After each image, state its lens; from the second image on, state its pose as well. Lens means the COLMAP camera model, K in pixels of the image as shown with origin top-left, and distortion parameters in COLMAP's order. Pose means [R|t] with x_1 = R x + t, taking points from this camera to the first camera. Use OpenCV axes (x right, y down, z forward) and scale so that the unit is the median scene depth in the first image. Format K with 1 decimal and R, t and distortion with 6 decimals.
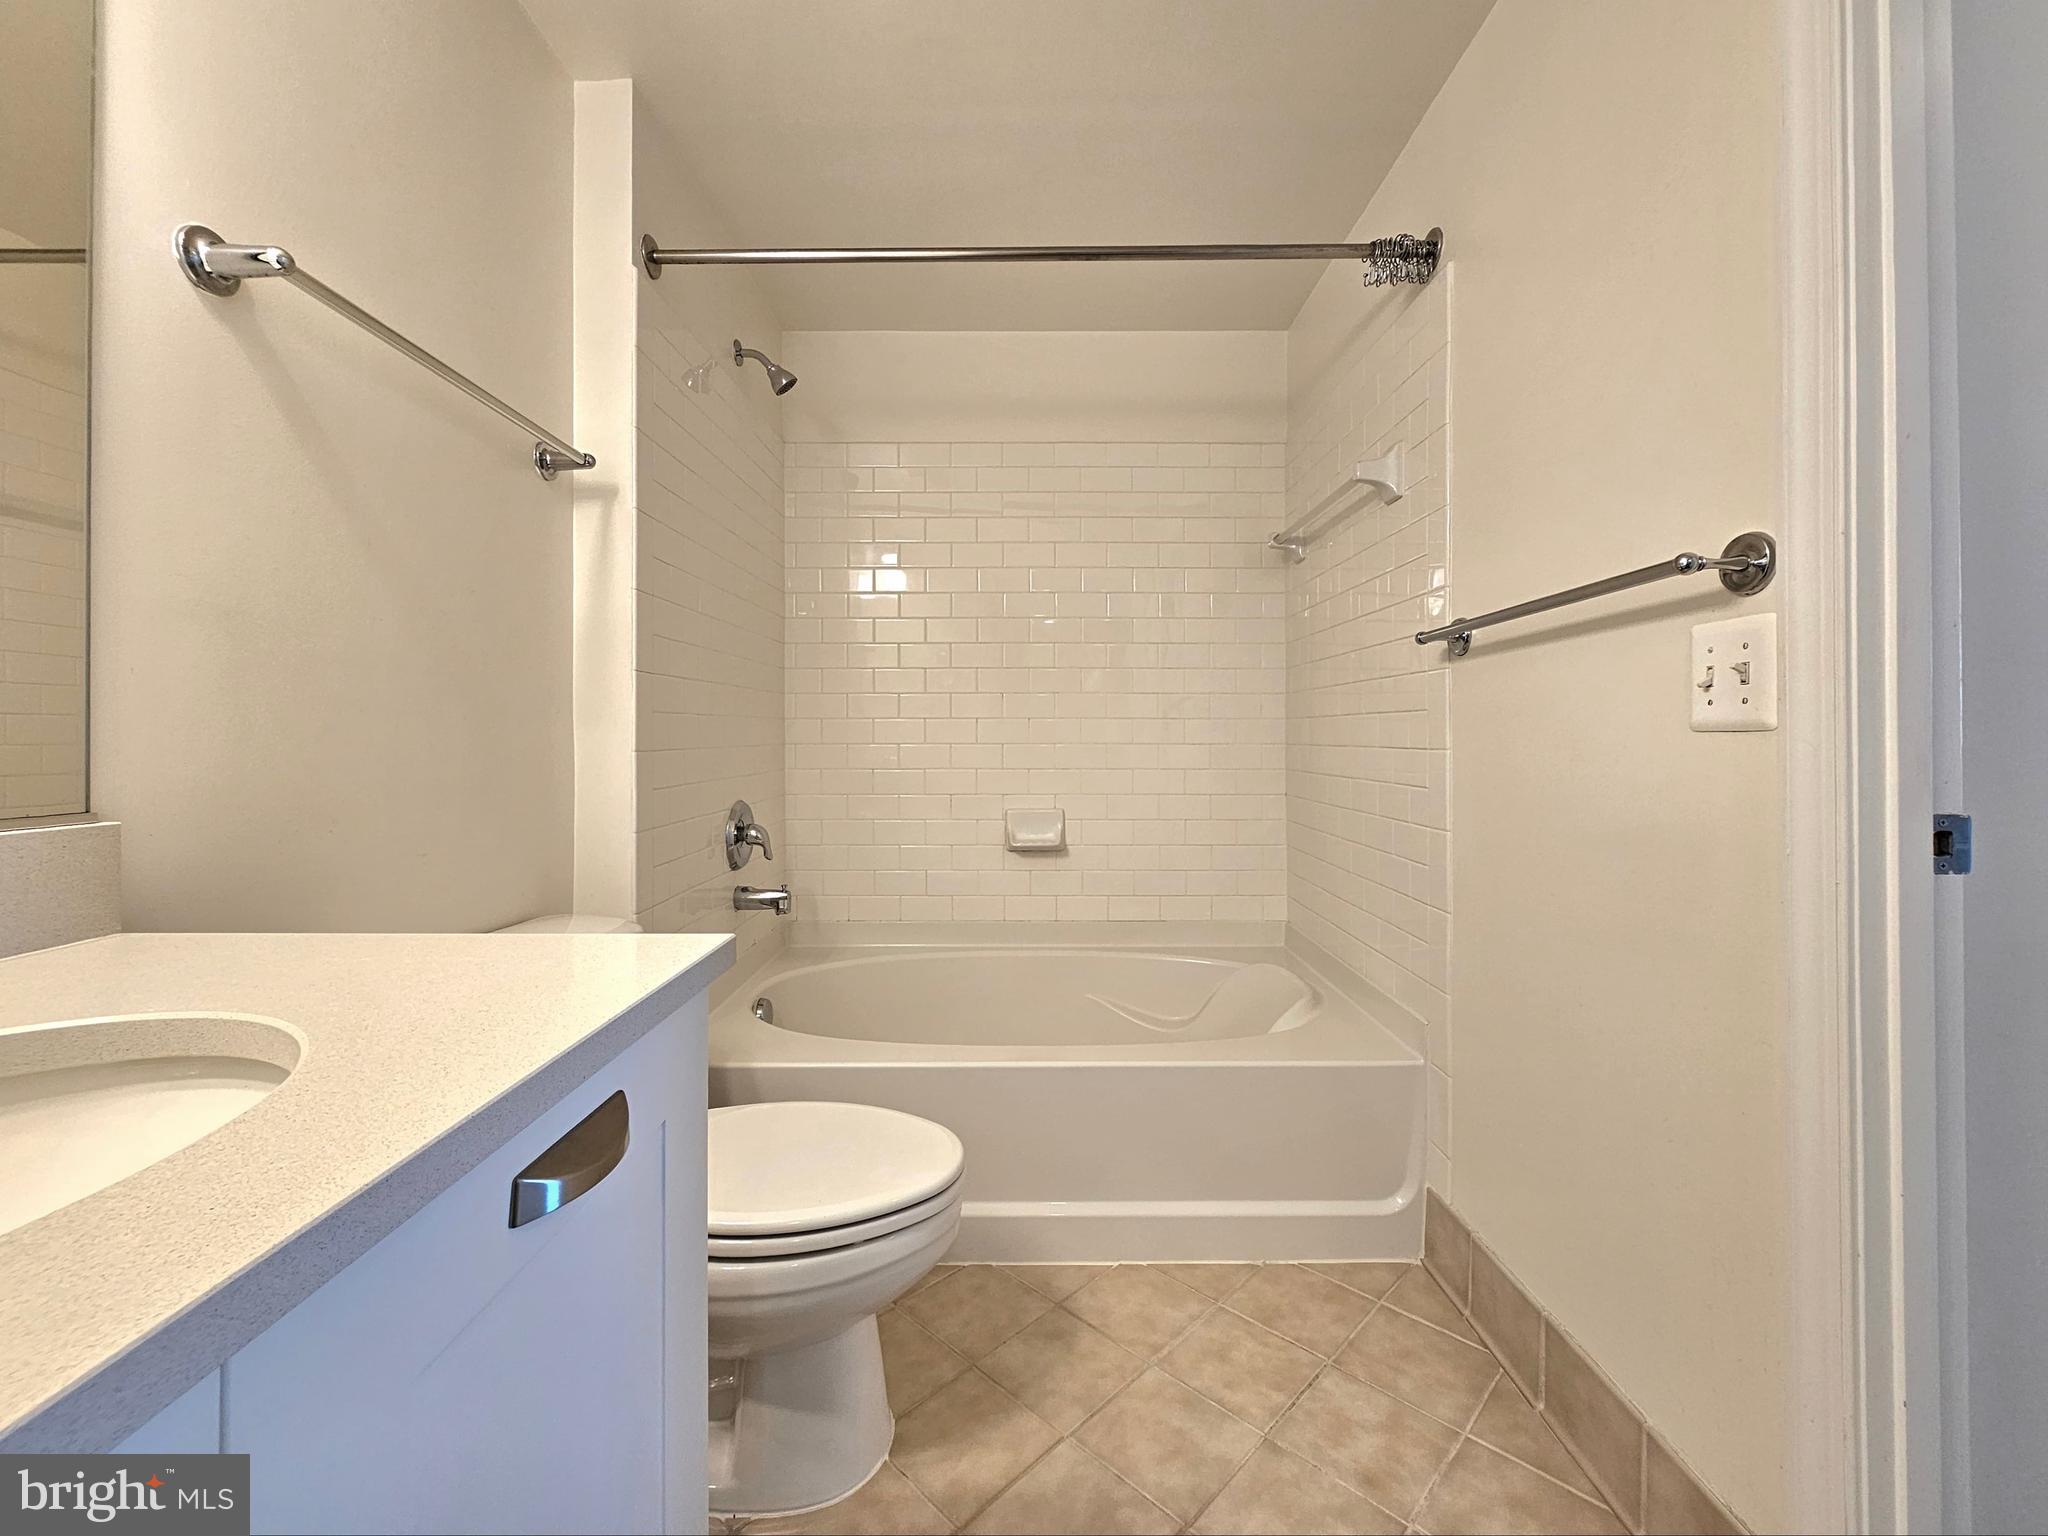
lens RADIAL K [[832.1, 0, 1024.6], [0, 832.1, 711.9], [0, 0, 1]] dist [-0.001808, -0.000157]
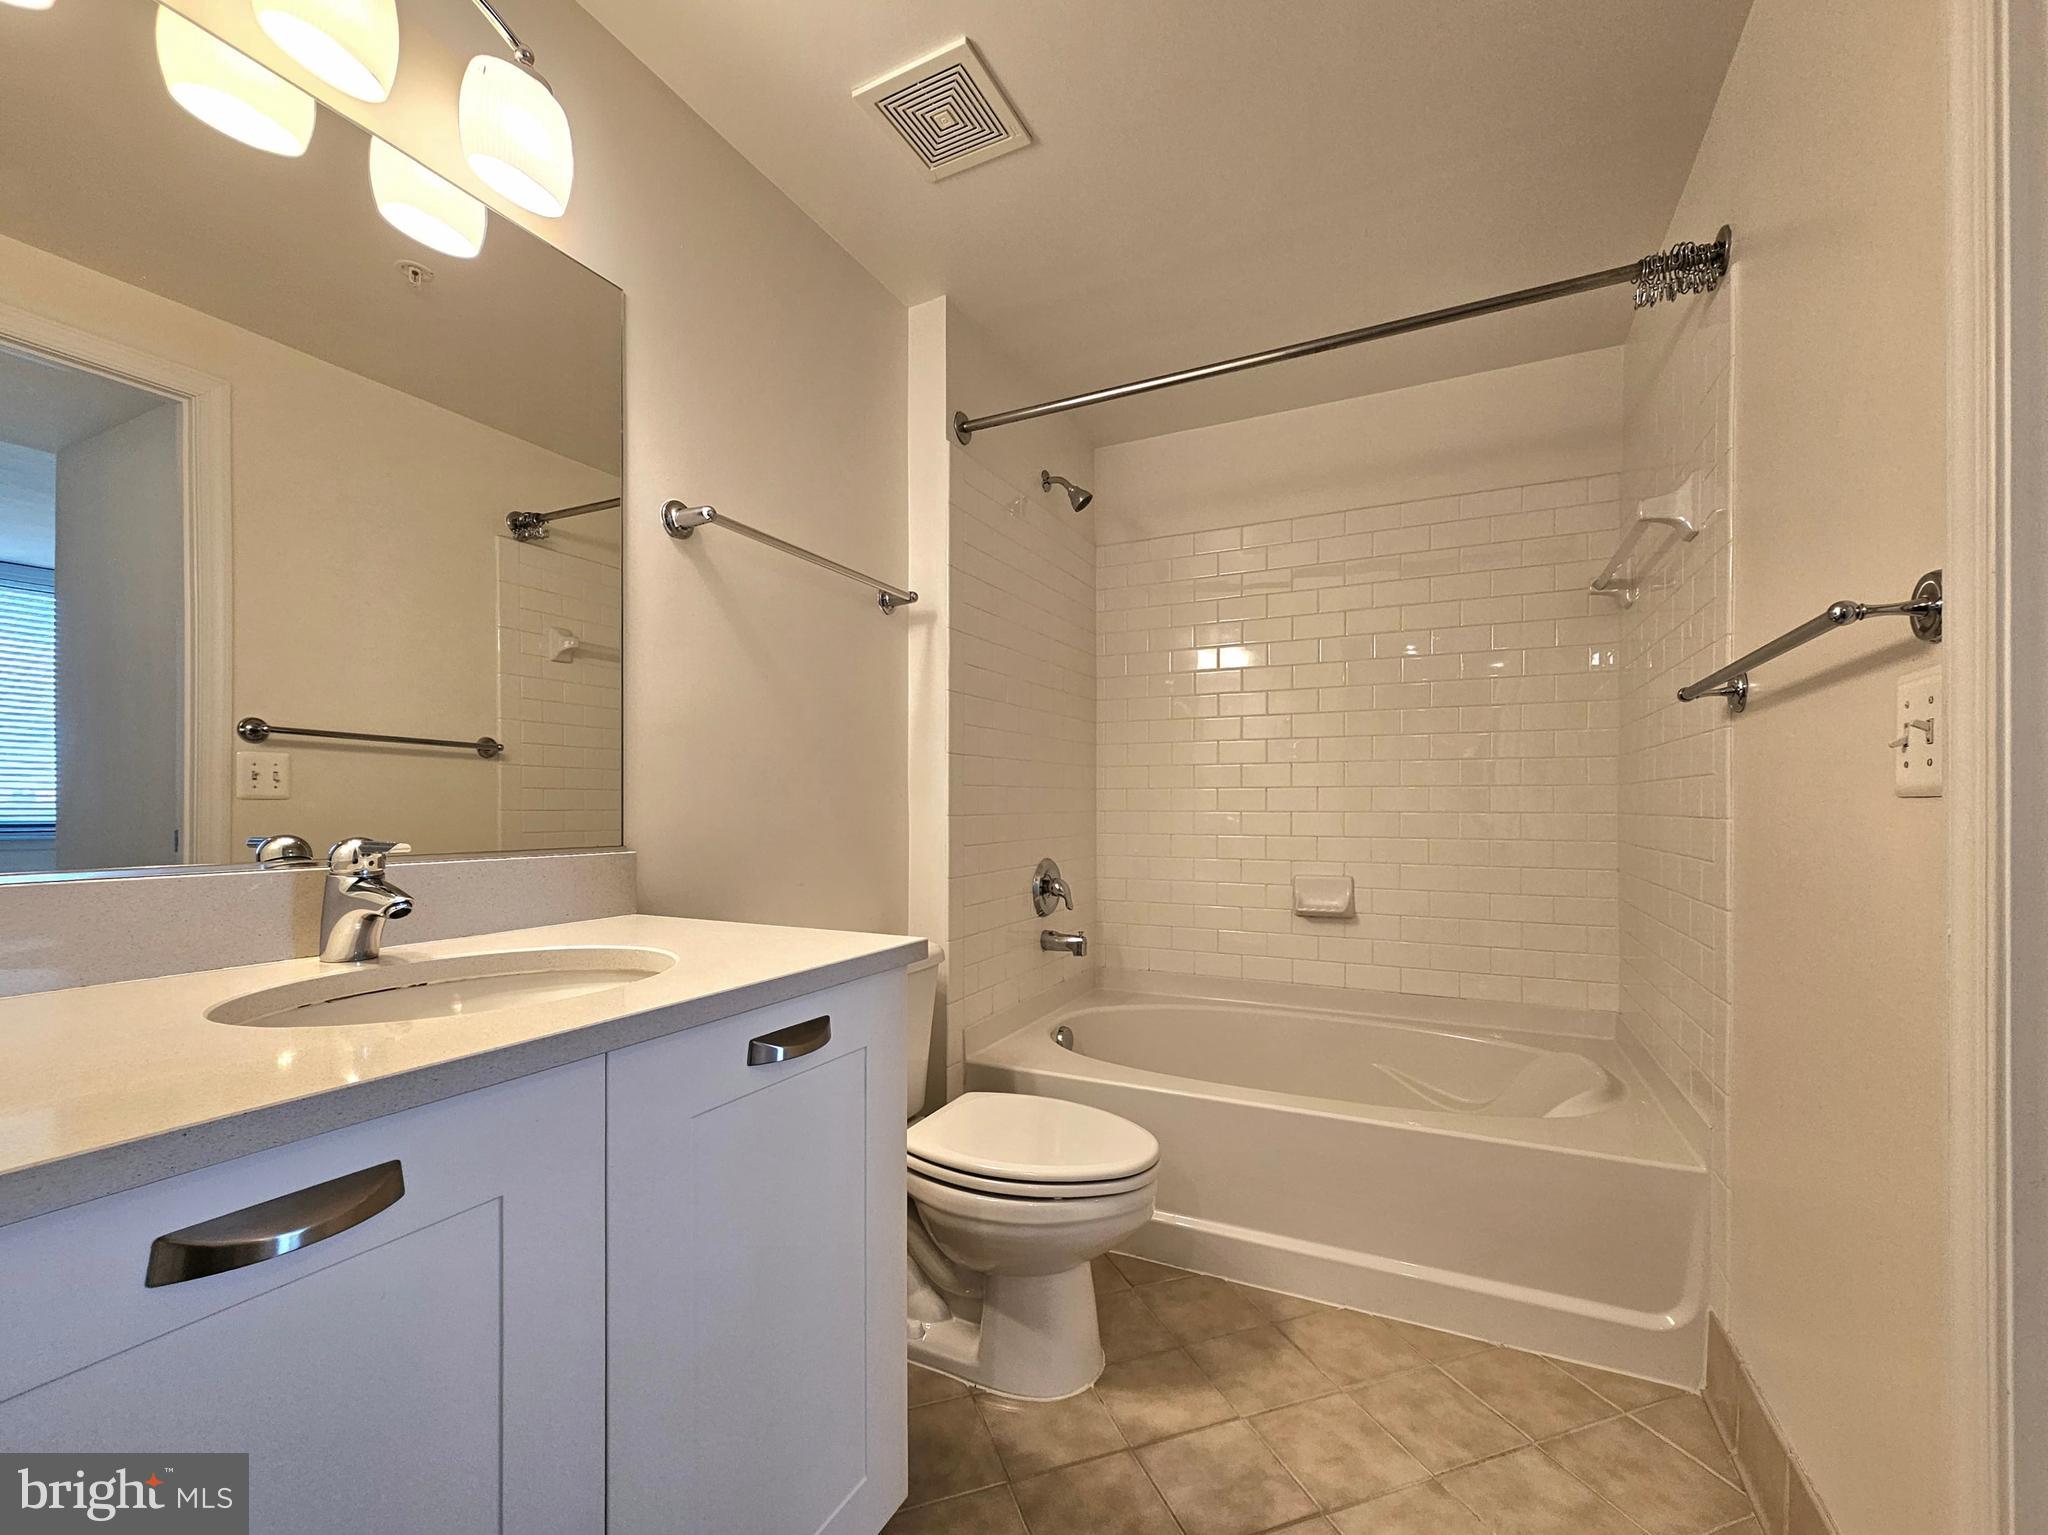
lens RADIAL K [[847.6, 0, 1042.2], [0, 847.6, 772.6], [0, 0, 1]] dist [0.001417, 0.000723]
pose [[0.901084, -0.016819, -0.433318, 0.249493], [0.012903, 0.999845, -0.011976, -0.002234], [0.433452, 0.005201, 0.901162, -0.133975]]
